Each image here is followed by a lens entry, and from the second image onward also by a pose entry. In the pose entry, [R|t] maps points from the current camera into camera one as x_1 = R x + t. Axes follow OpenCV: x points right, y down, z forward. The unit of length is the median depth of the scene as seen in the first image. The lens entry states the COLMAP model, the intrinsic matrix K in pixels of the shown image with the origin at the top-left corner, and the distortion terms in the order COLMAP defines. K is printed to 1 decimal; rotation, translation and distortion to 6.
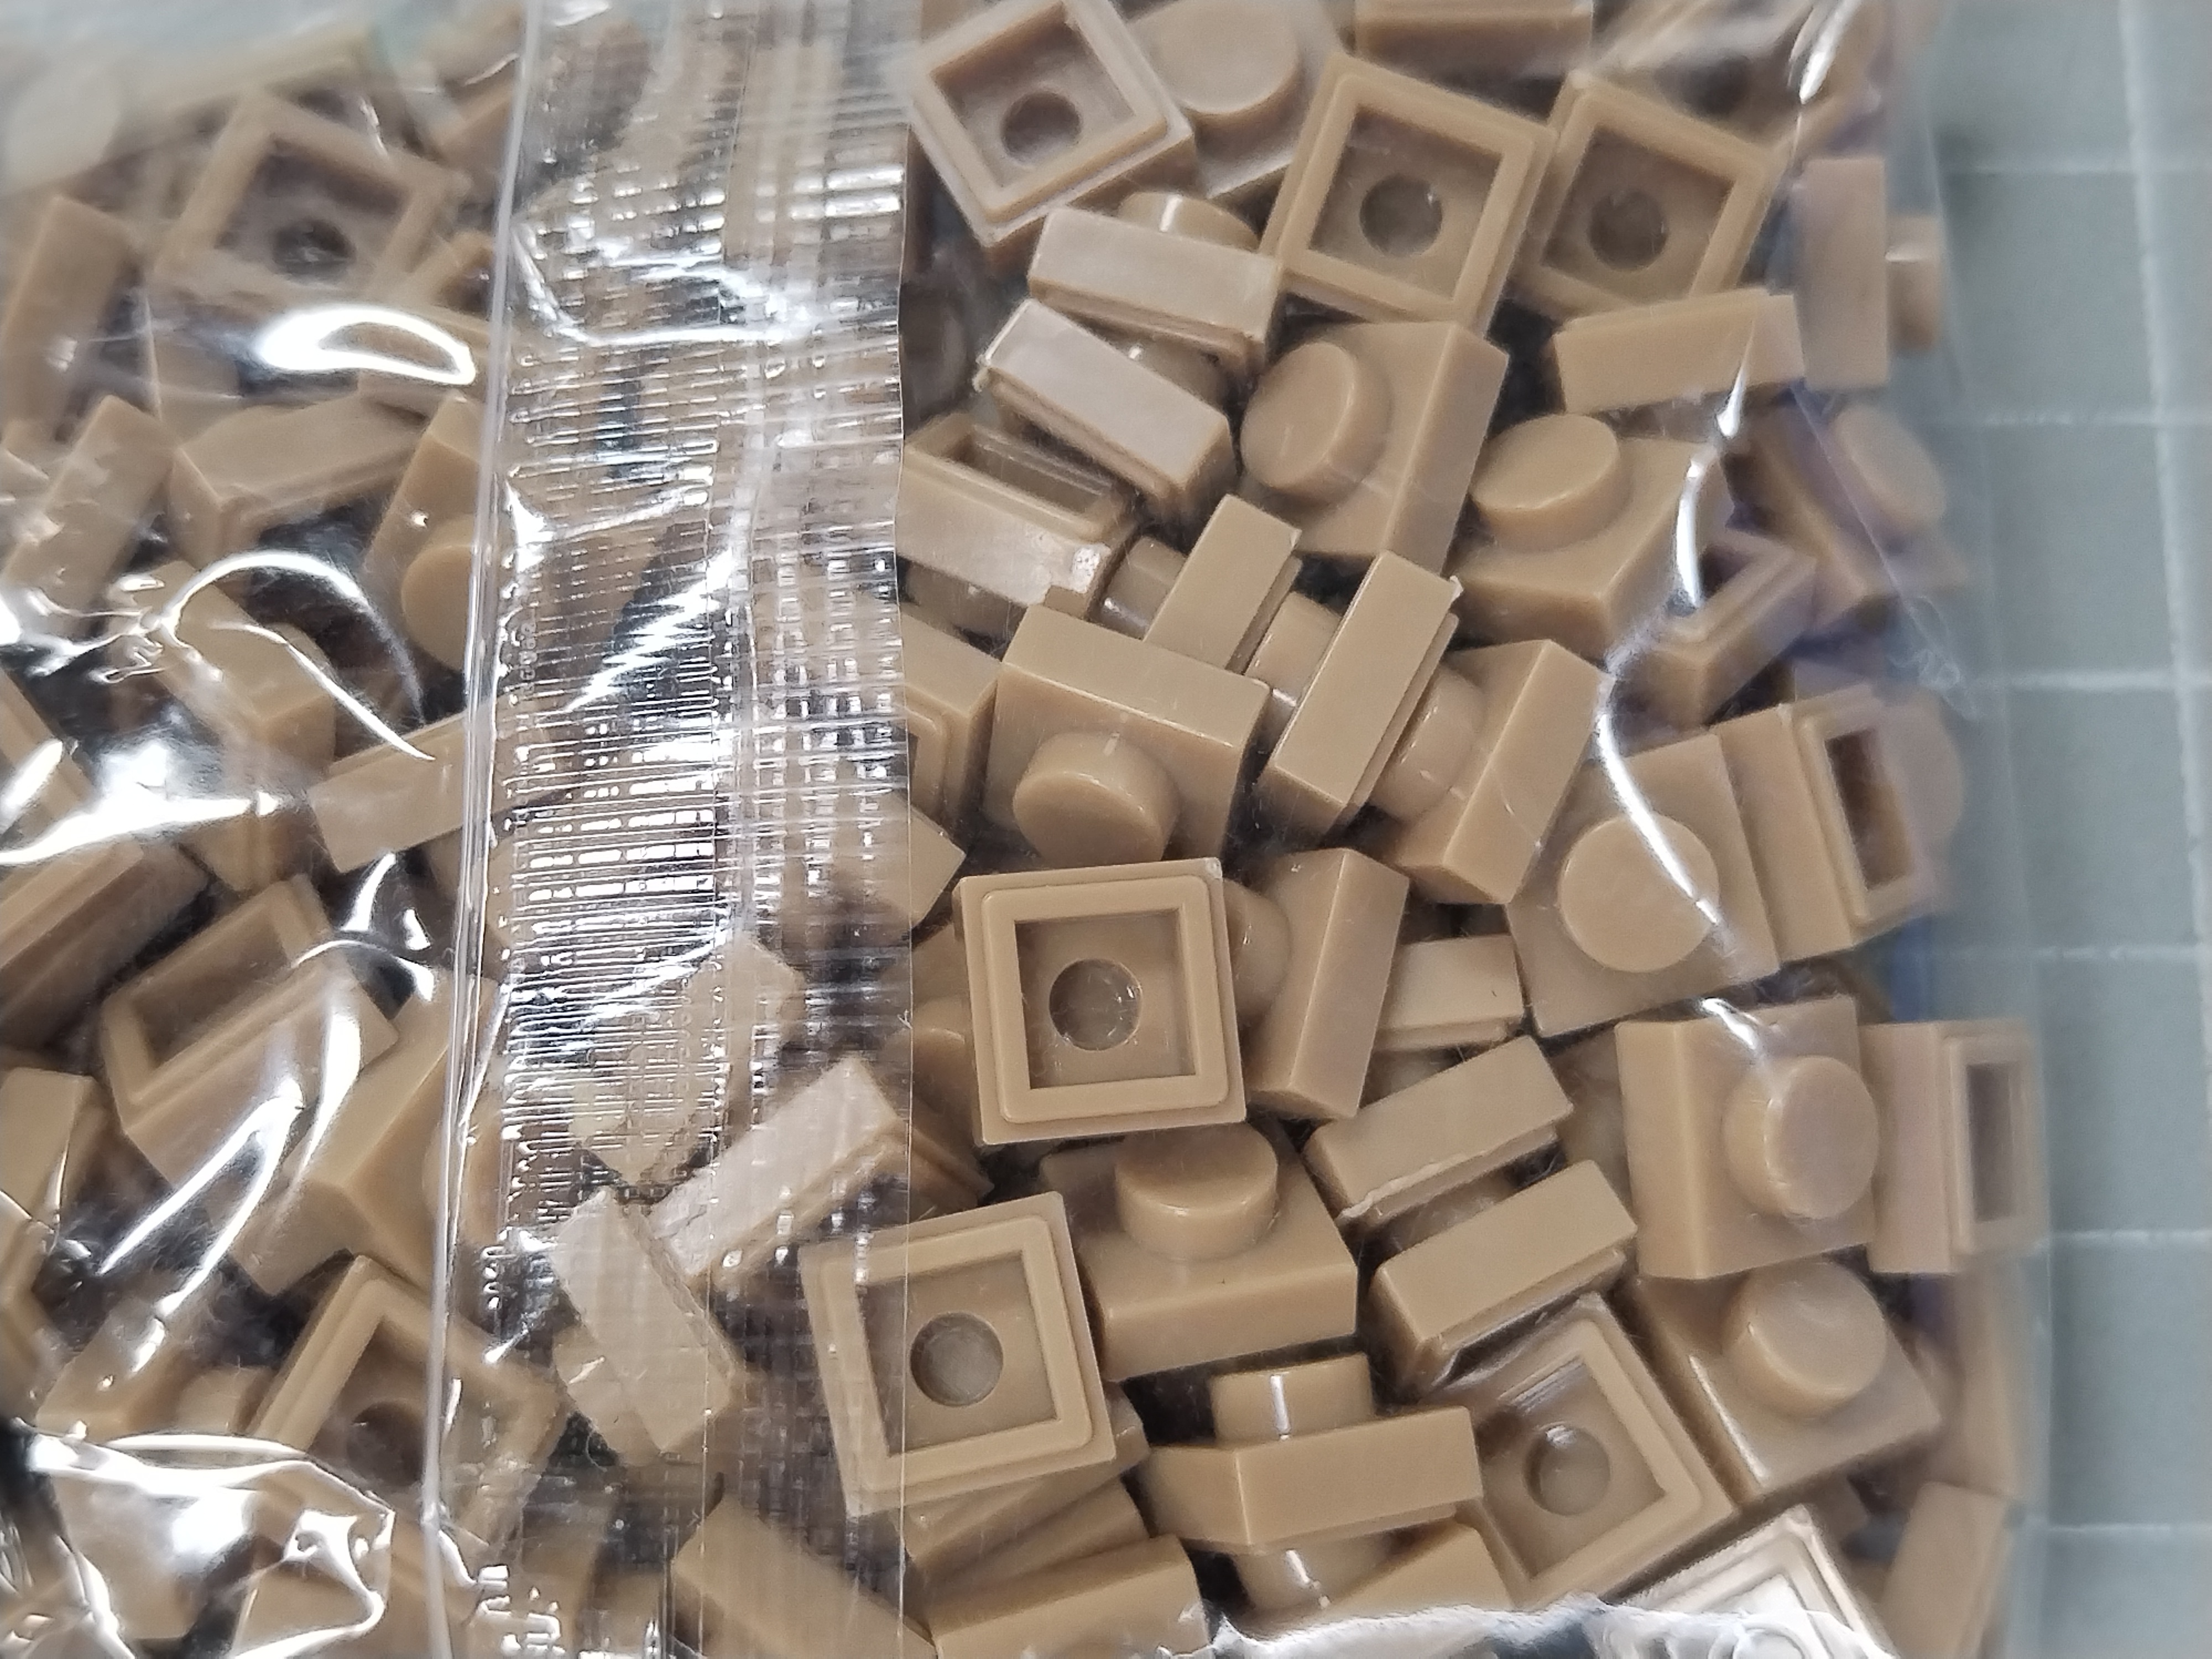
lens RADIAL K [[3218.3, 0, 1106.0], [0, 3218.3, 829.5], [0, 0, 1]] dist [0.027896, 0.010639]
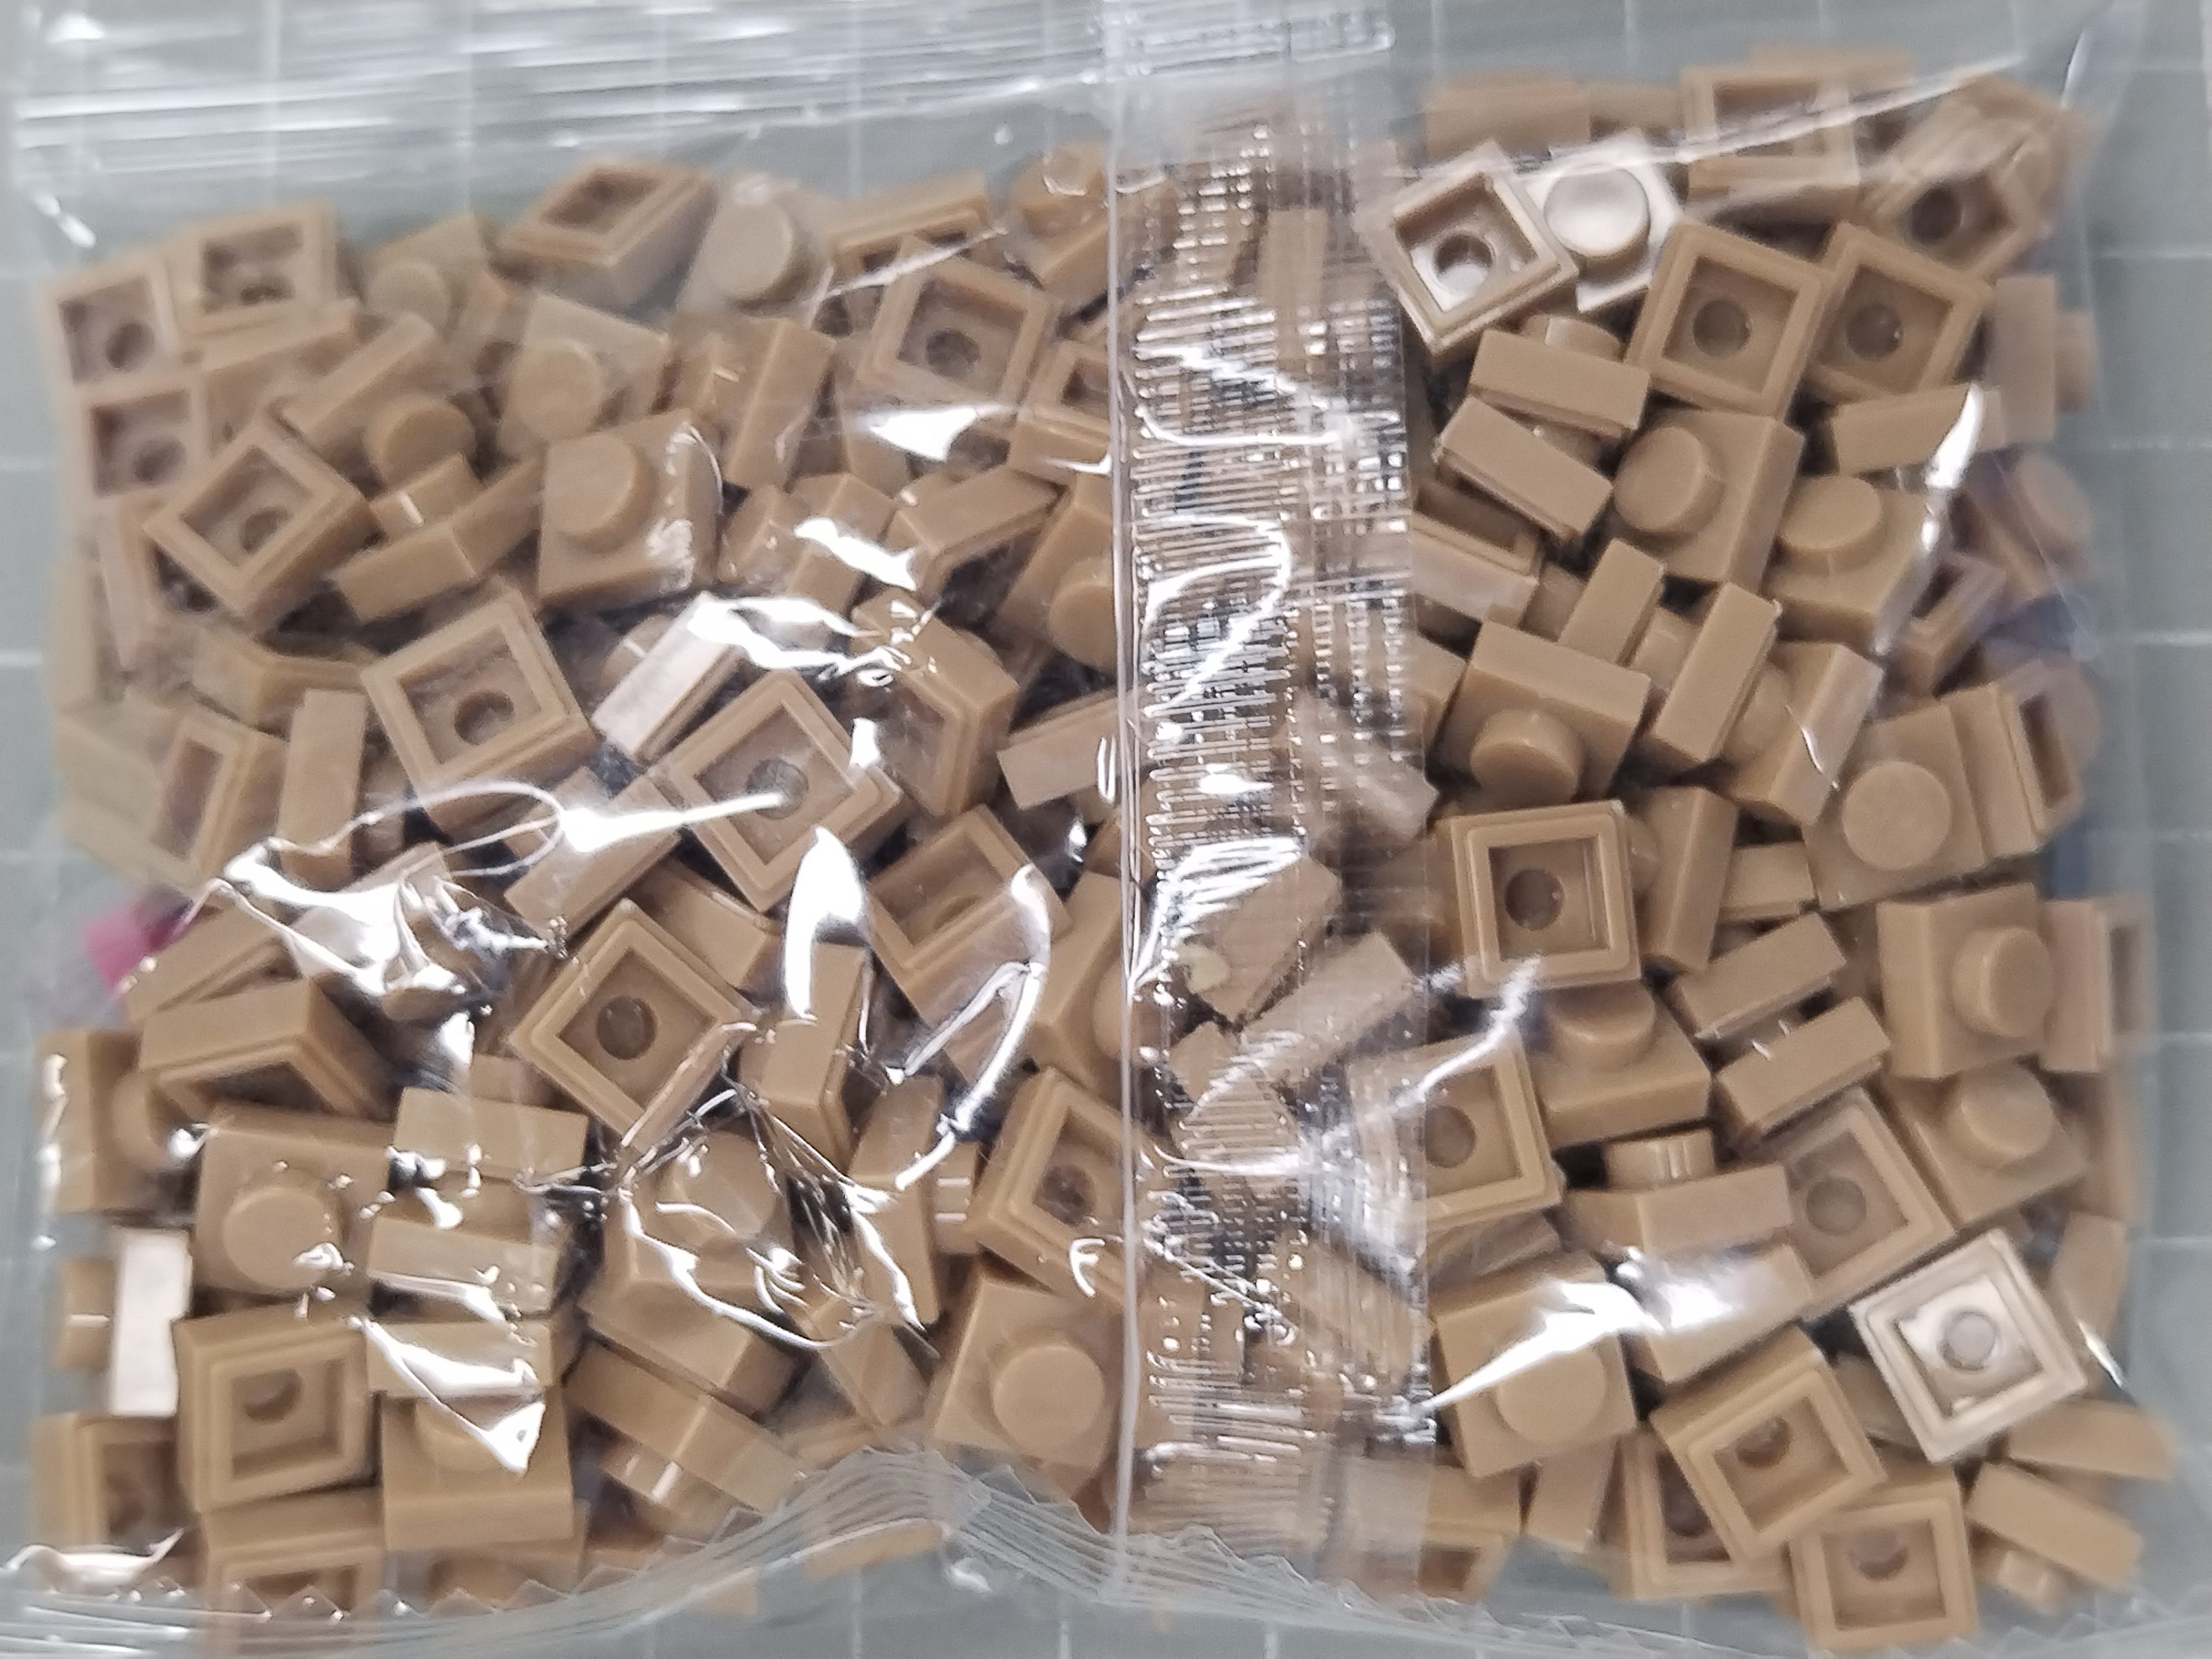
lens RADIAL K [[3218.3, 0, 1106.0], [0, 3218.3, 829.5], [0, 0, 1]] dist [0.027896, 0.010639]
pose [[0.999535, -0.002876, 0.030372, -0.234617], [0.000289, 0.996395, 0.084834, -0.097115], [-0.030506, -0.084785, 0.995932, -0.440675]]
